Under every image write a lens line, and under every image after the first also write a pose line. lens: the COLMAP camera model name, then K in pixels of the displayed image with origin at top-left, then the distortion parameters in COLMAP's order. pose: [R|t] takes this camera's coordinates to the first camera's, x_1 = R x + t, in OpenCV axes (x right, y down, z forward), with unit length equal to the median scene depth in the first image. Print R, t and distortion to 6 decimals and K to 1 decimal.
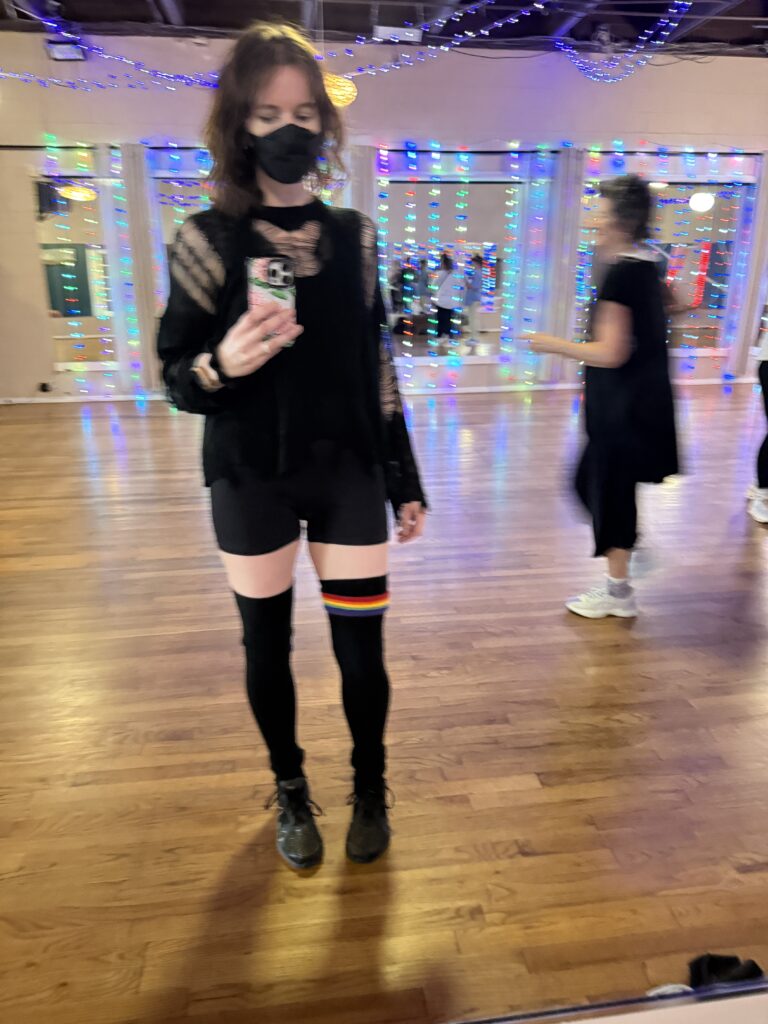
lens RADIAL K [[775.9, 0, 402.1], [0, 775.9, 503.7], [0, 0, 1]] dist [0.019584, -0.032955]
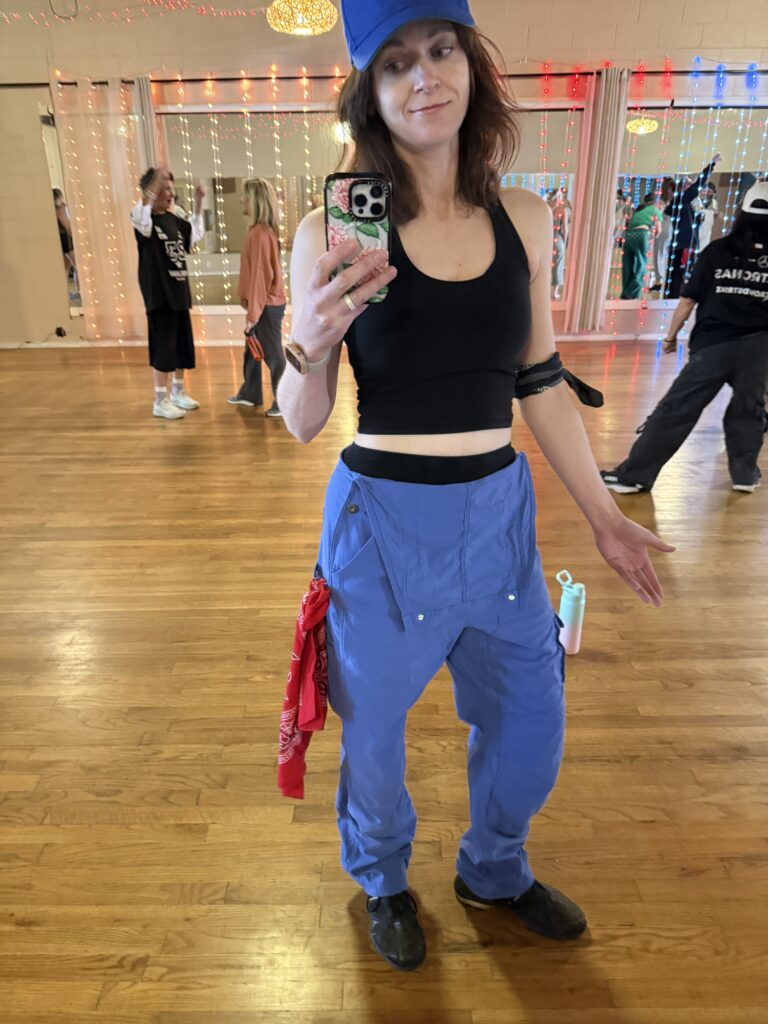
lens RADIAL K [[775.9, 0, 381.2], [0, 775.9, 521.0], [0, 0, 1]] dist [0.019584, -0.032955]
pose [[0.990011, 0.049233, -0.132113, 0.273425], [-0.035426, 0.993852, 0.104896, -0.069500], [0.136465, -0.099168, 0.985669, 0.087416]]
